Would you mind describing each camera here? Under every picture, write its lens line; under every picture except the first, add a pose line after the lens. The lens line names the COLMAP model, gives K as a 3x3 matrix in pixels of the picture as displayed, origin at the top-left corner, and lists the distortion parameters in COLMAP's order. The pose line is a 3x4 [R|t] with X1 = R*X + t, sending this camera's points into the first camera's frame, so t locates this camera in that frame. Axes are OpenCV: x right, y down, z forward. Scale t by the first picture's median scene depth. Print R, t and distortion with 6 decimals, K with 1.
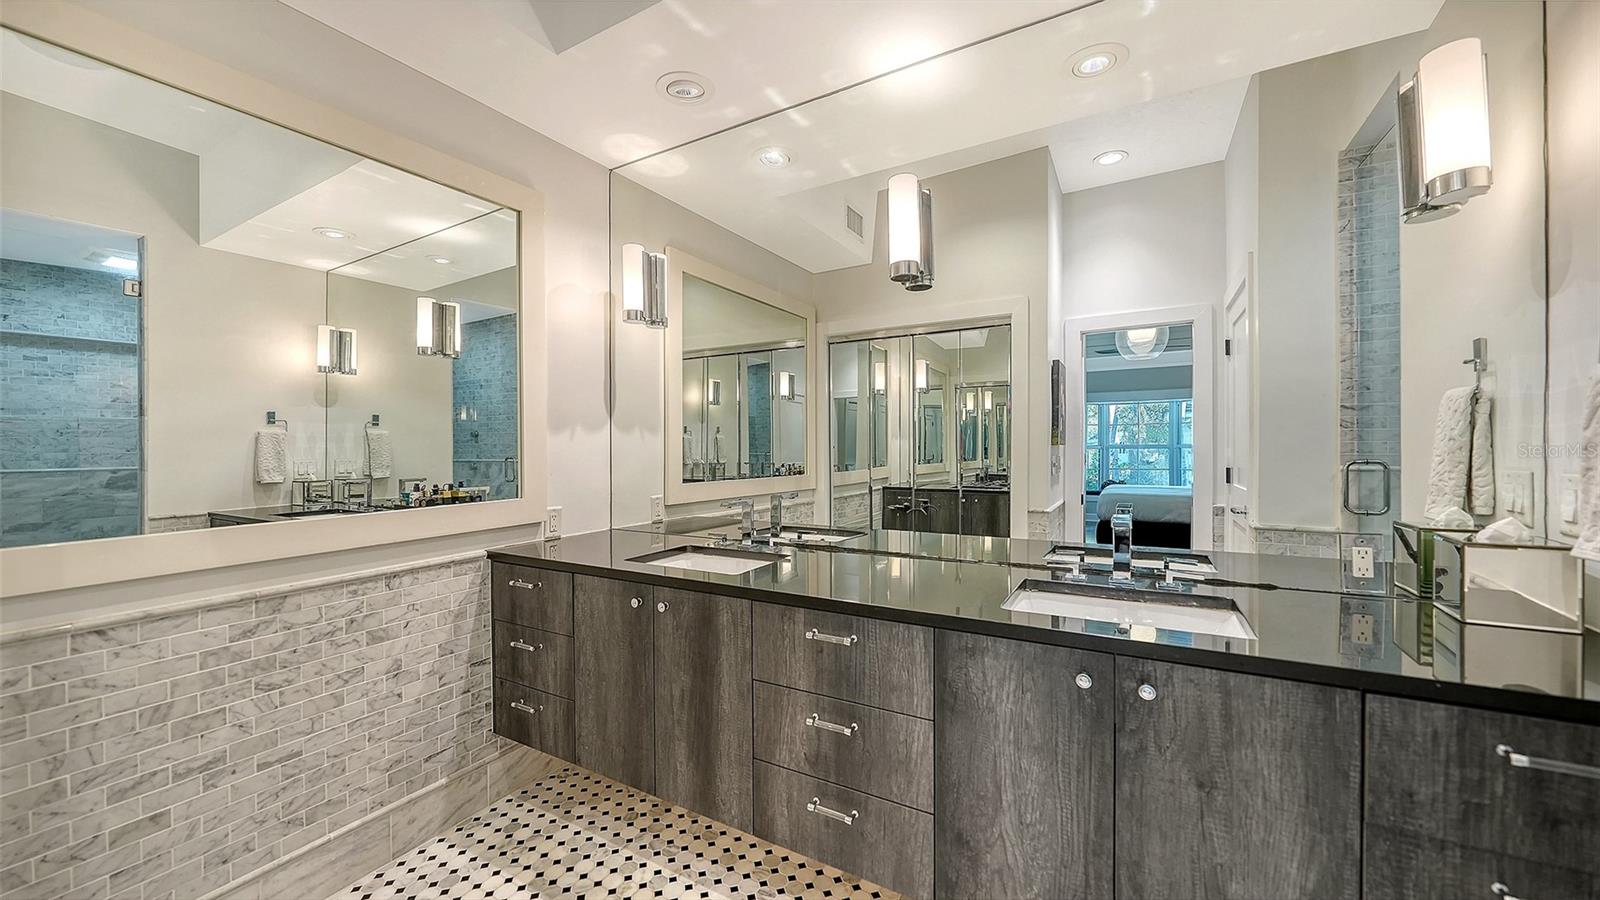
lens RADIAL K [[589.8, 0, 799.2], [0, 589.8, 447.4], [0, 0, 1]] dist [0.001492, 0.000165]
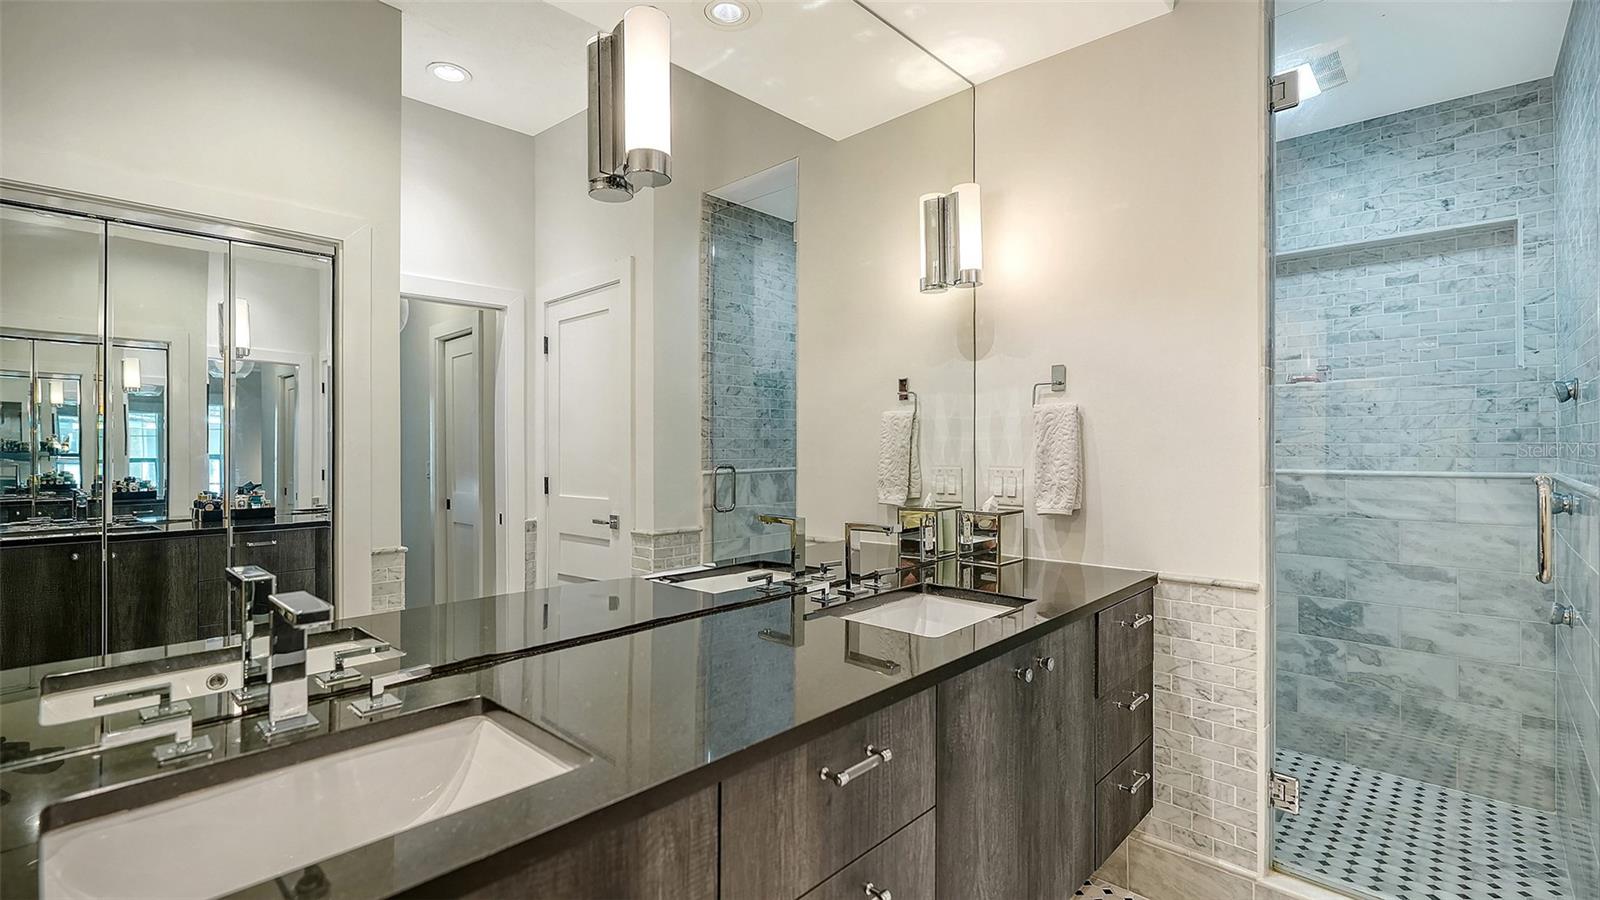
lens RADIAL K [[718.4, 0, 800.8], [0, 718.4, 454.0], [0, 0, 1]] dist [-0.019295, -0.000116]
pose [[0.215008, 0.005260, 0.976598, -0.711285], [0.001035, 0.999984, -0.005614, 0.015133], [-0.976612, 0.002218, 0.214999, 0.969742]]
